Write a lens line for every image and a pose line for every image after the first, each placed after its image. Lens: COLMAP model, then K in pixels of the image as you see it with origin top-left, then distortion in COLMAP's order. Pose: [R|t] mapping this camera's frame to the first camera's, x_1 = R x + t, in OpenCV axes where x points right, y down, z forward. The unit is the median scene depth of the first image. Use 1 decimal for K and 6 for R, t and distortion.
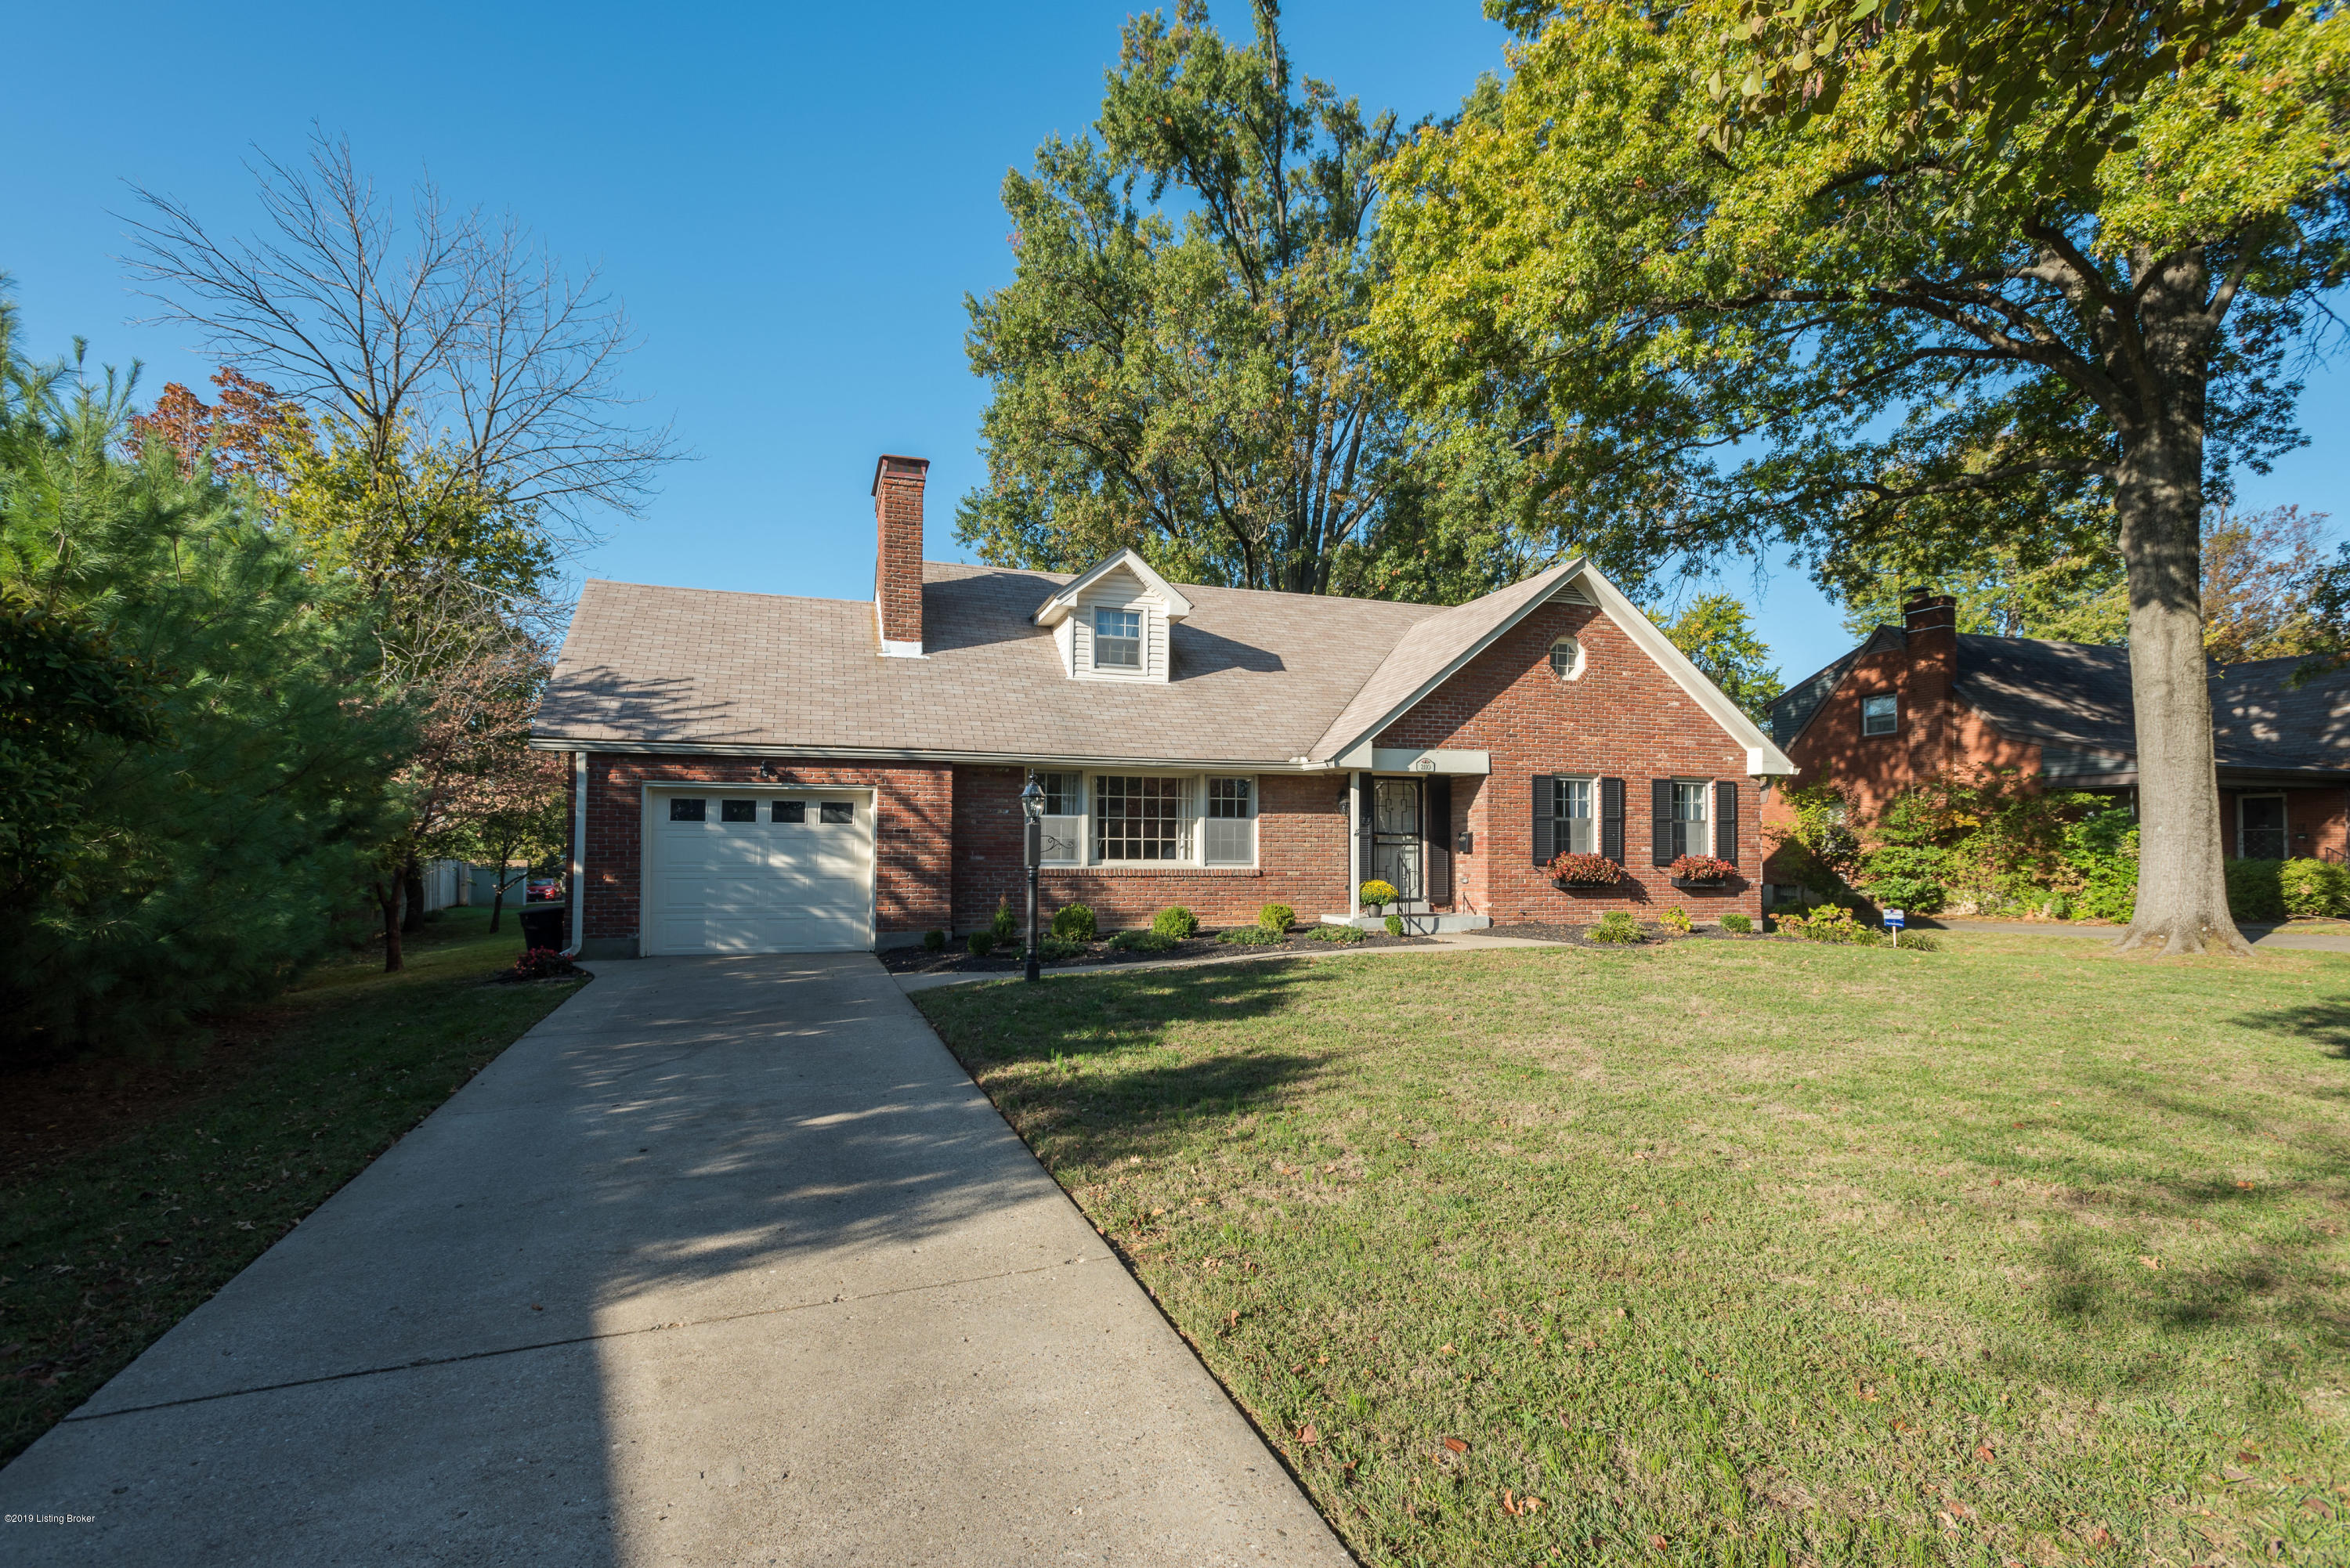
lens RADIAL K [[1115.1, 0, 1179.5], [0, 1115.1, 789.2], [0, 0, 1]] dist [0.005323, 0.002081]
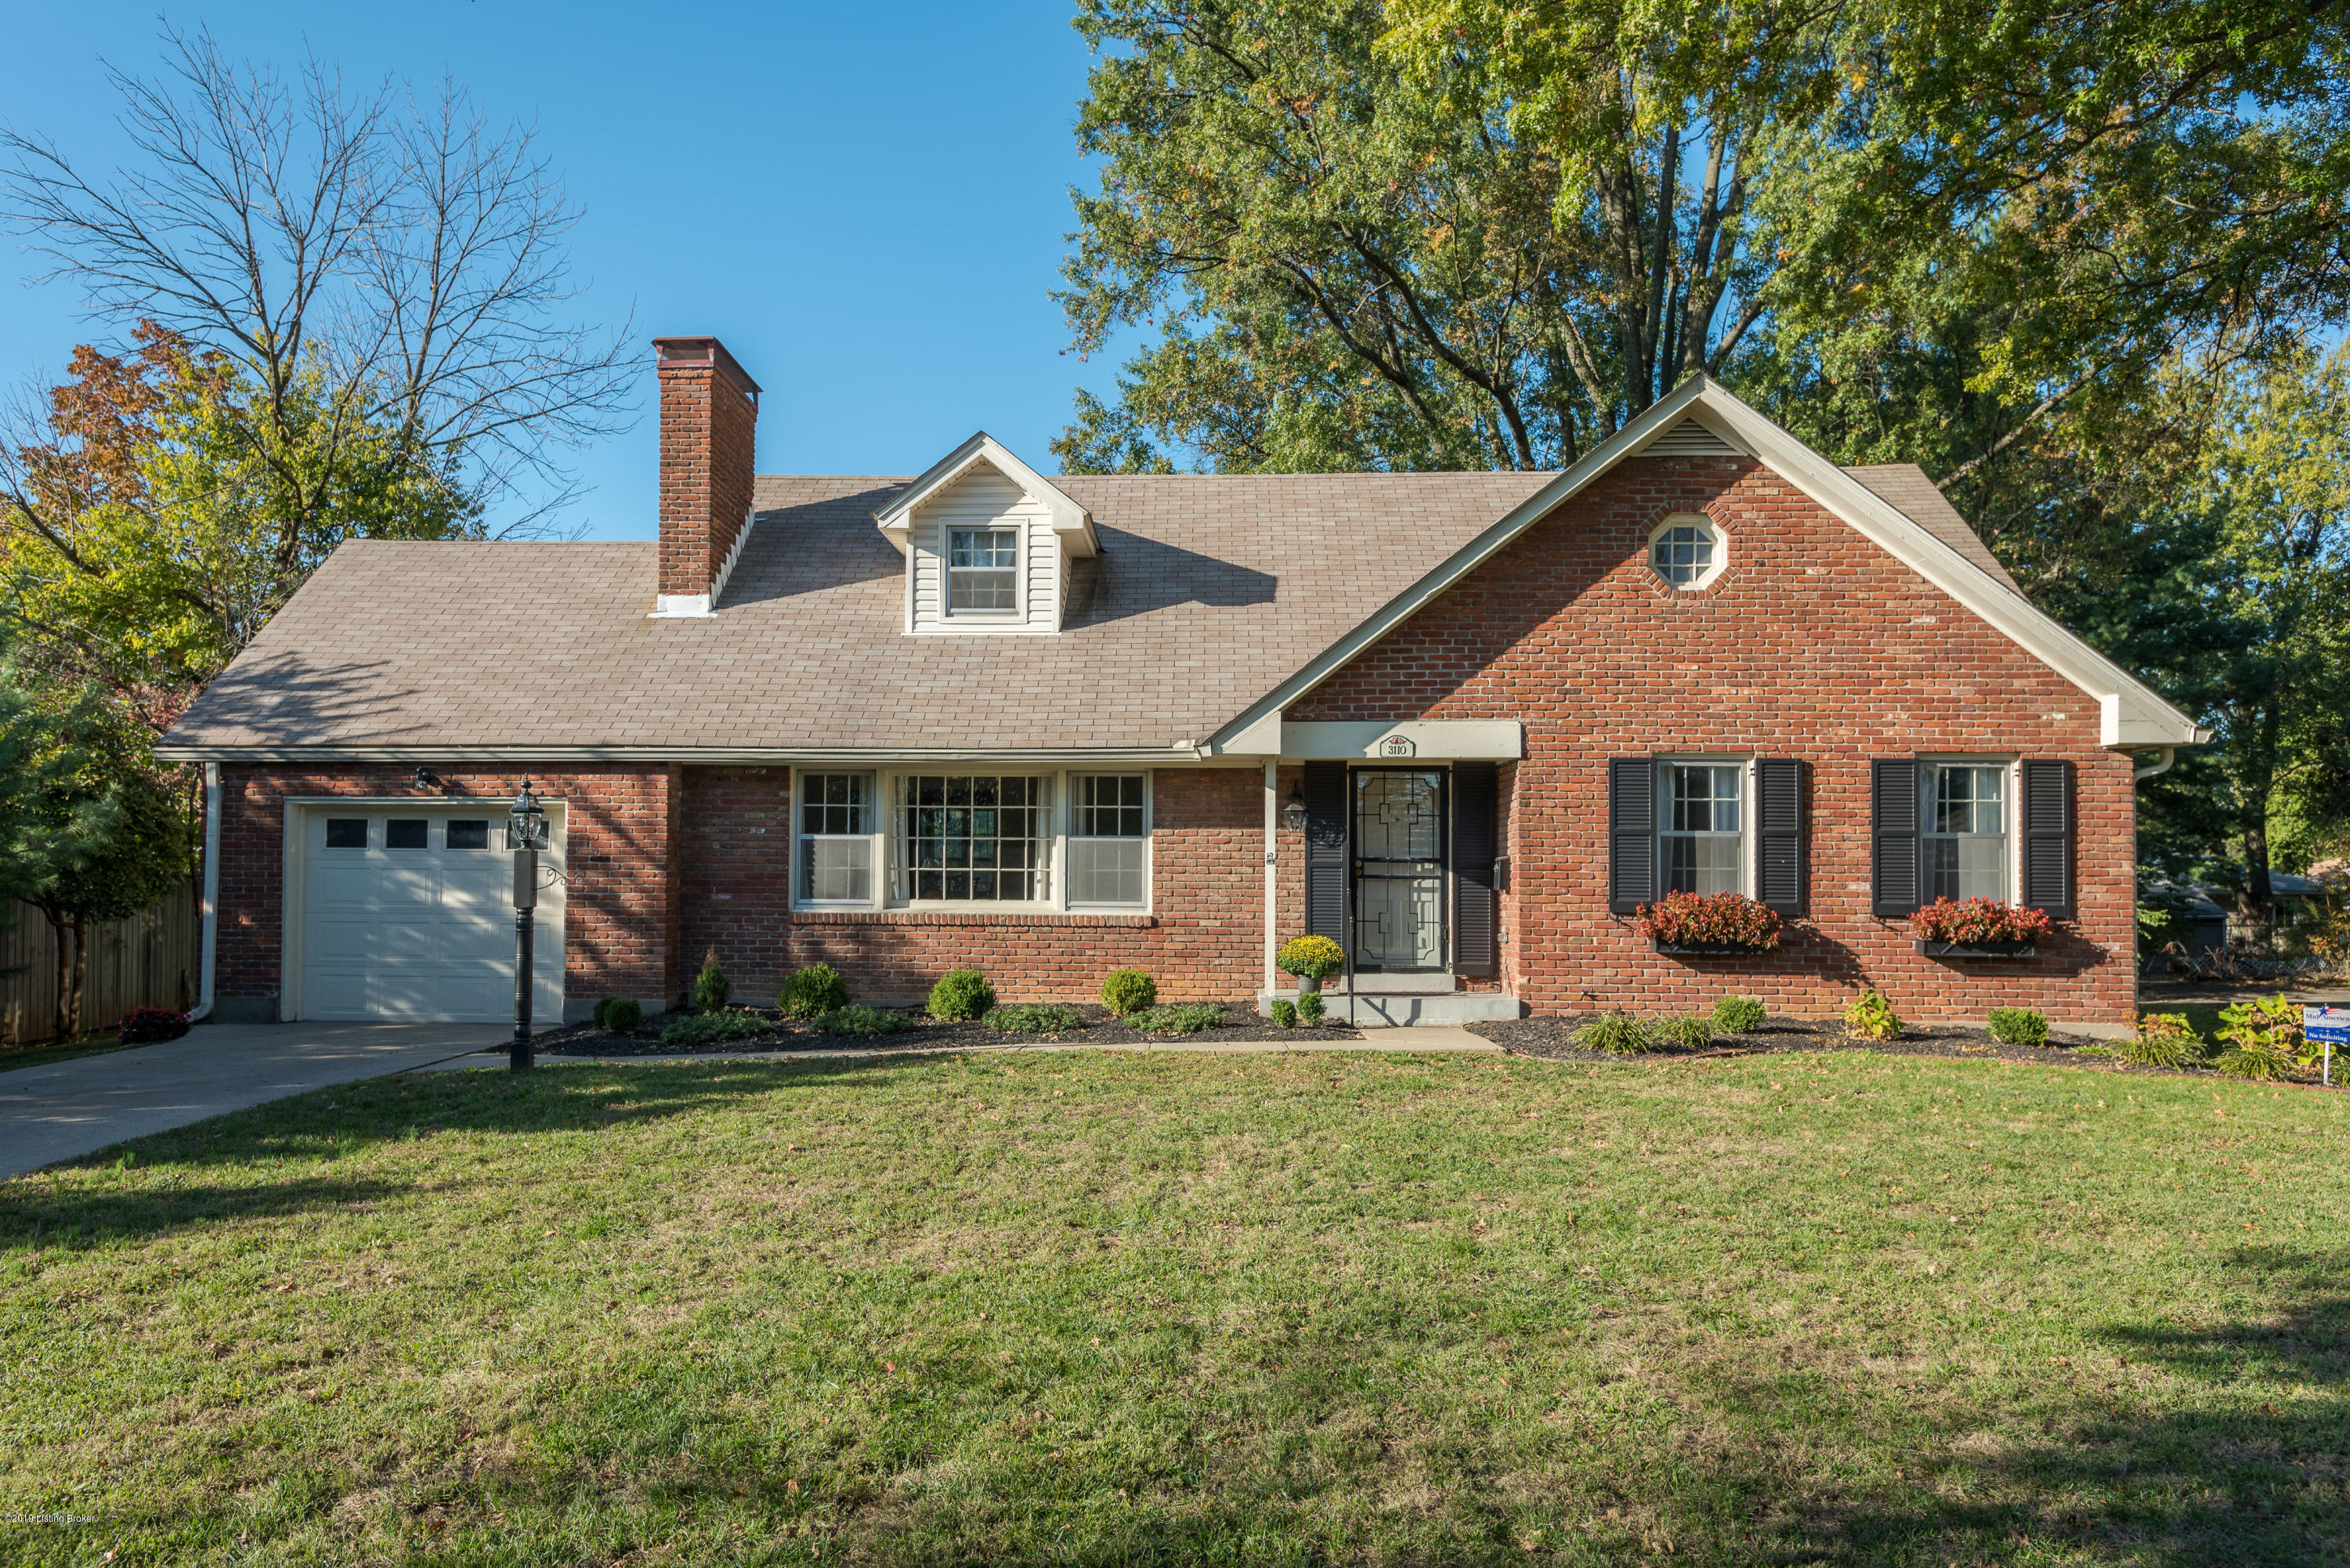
lens RADIAL K [[1736.4, 0, 1175.7], [0, 1736.4, 789.2], [0, 0, 1]] dist [0.026512, -0.008706]
pose [[0.925450, -0.018859, -0.378400, 0.466188], [0.017937, 0.999821, -0.005961, 0.004978], [0.378445, -0.001271, 0.925623, 0.079985]]
